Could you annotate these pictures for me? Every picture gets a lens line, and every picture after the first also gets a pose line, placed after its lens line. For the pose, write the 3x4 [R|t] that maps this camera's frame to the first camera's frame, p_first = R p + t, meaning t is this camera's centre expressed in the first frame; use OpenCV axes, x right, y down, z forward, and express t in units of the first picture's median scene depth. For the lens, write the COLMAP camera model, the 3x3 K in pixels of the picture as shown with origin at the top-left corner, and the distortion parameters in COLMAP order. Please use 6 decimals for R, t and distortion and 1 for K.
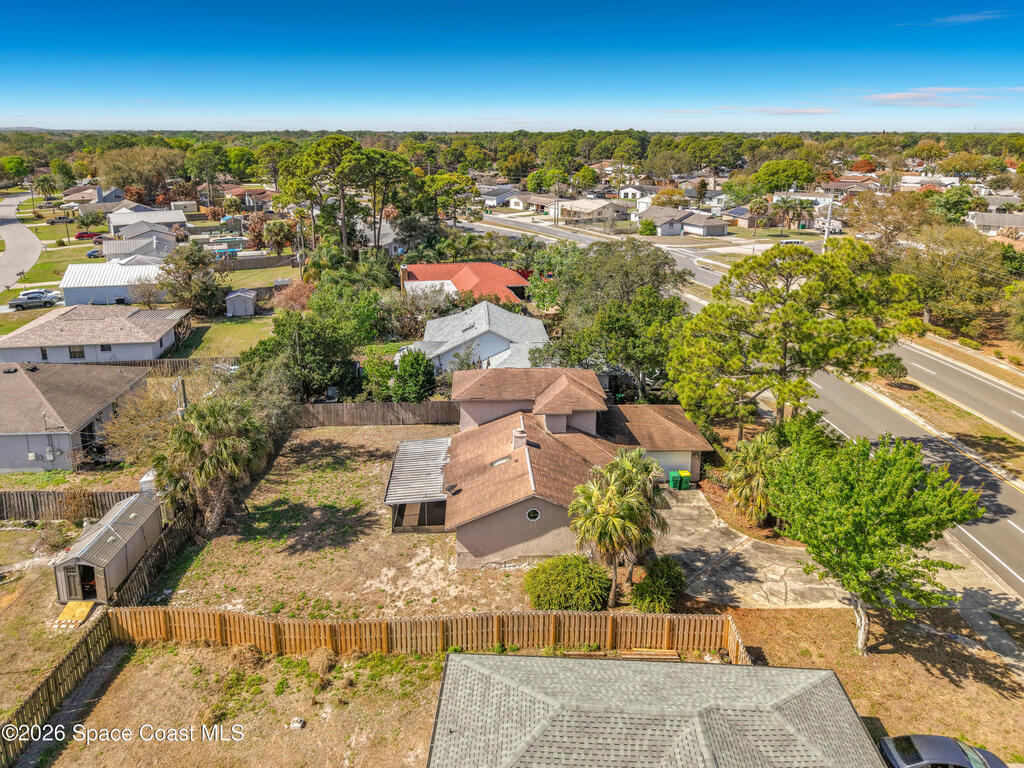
lens RADIAL K [[721.9, 0, 500.5], [0, 721.9, 302.1], [0, 0, 1]] dist [0.023208, -0.021835]
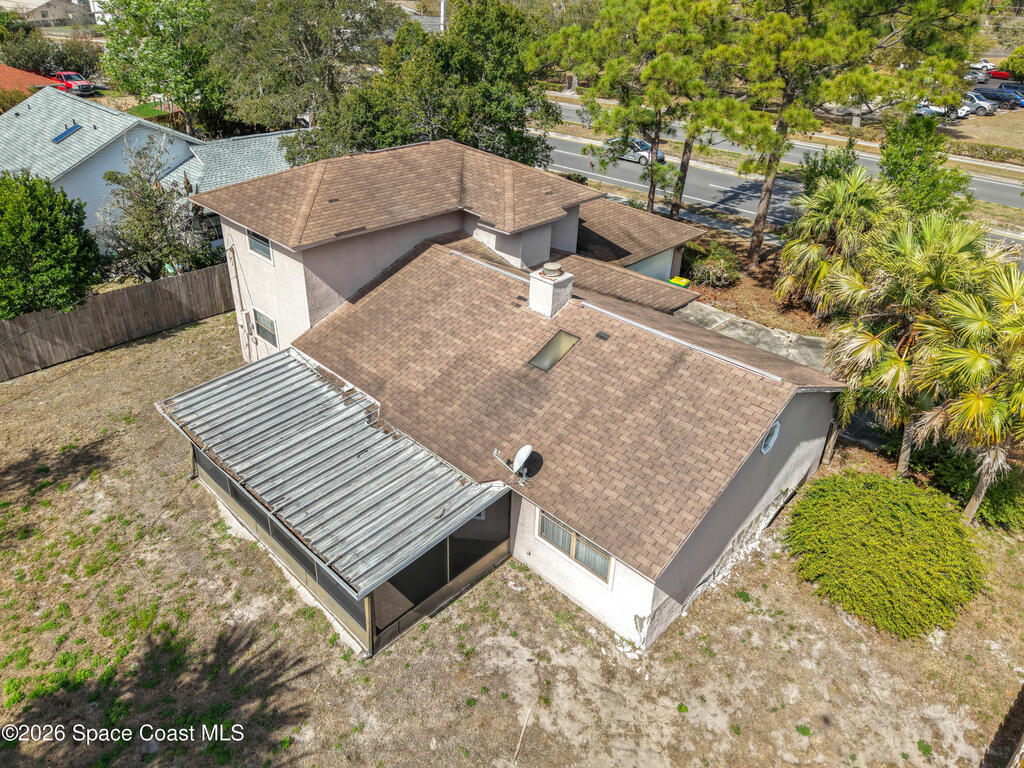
lens RADIAL K [[705.4, 0, 511.2], [0, 705.4, 367.4], [0, 0, 1]] dist [0.020910, -0.024517]
pose [[0.723563, -0.325652, 0.608611, -0.243078], [0.139217, 0.932444, 0.333416, 0.094490], [-0.676074, -0.156518, 0.720018, 0.708043]]
